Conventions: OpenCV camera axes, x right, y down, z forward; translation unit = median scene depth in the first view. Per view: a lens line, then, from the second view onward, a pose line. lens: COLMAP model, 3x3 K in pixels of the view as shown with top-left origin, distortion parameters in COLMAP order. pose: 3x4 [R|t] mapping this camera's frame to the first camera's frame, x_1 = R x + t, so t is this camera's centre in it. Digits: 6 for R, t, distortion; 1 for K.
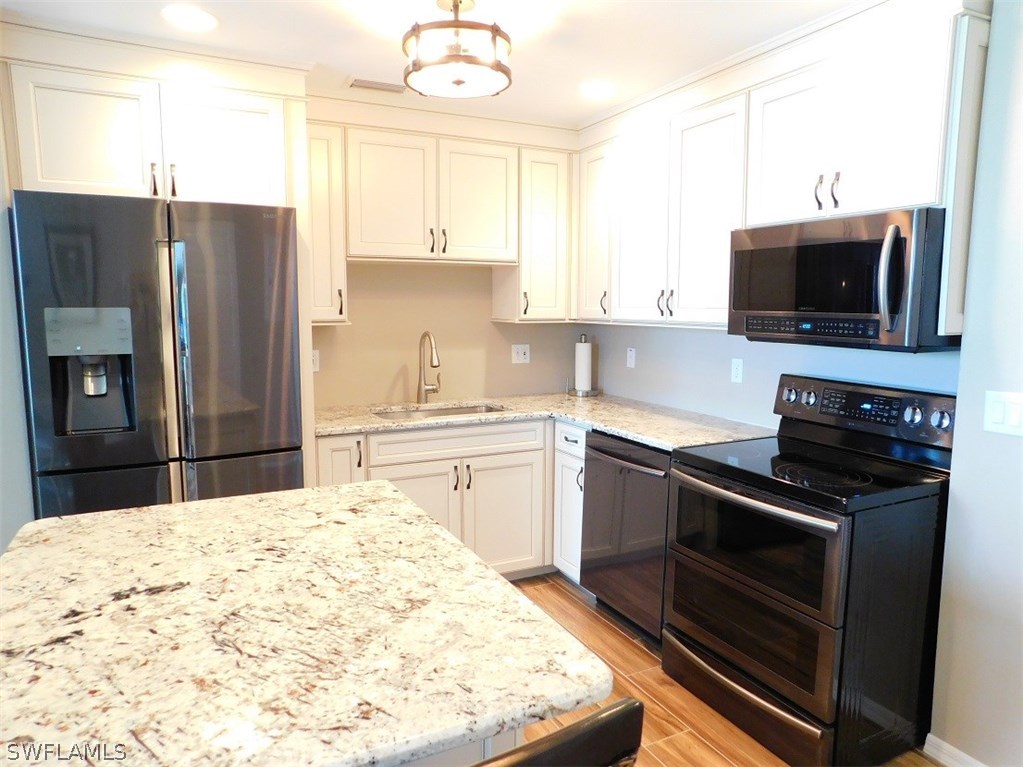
lens RADIAL K [[680.5, 0, 515.6], [0, 680.5, 383.8], [0, 0, 1]] dist [-0.065878, 0.061951]
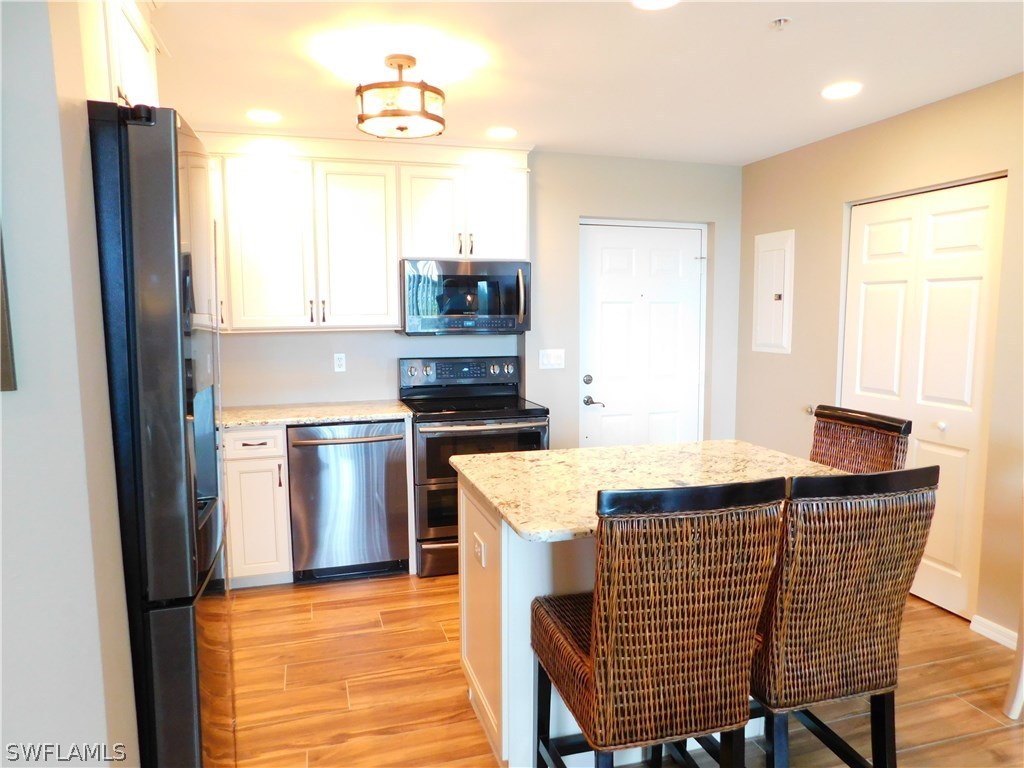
lens RADIAL K [[681.2, 0, 516.1], [0, 681.2, 384.3], [0, 0, 1]] dist [-0.065878, 0.061951]
pose [[0.167624, -0.107480, 0.979975, -1.216000], [0.124433, 0.988396, 0.087119, -0.067684], [-0.977967, 0.107338, 0.179053, 0.598352]]
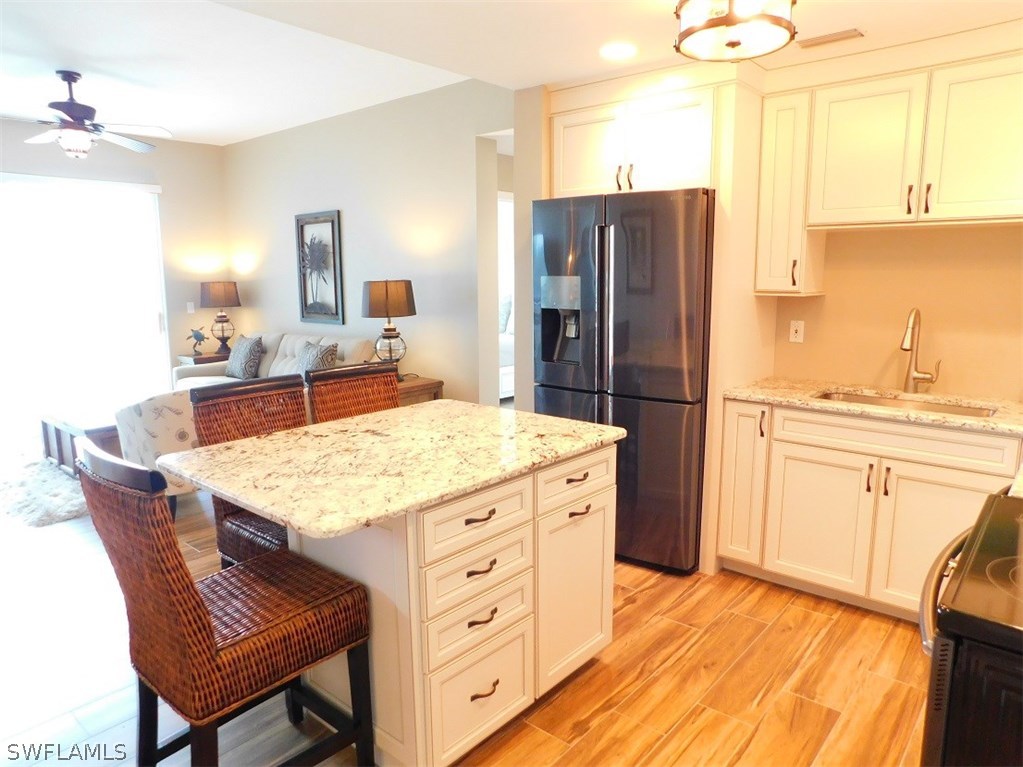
lens RADIAL K [[680.5, 0, 515.6], [0, 680.5, 383.8], [0, 0, 1]] dist [-0.065878, 0.061951]
pose [[0.383201, 0.145651, -0.912109, 0.701275], [-0.105280, 0.987941, 0.113529, -0.040497], [0.917645, 0.052523, 0.393914, 0.342002]]
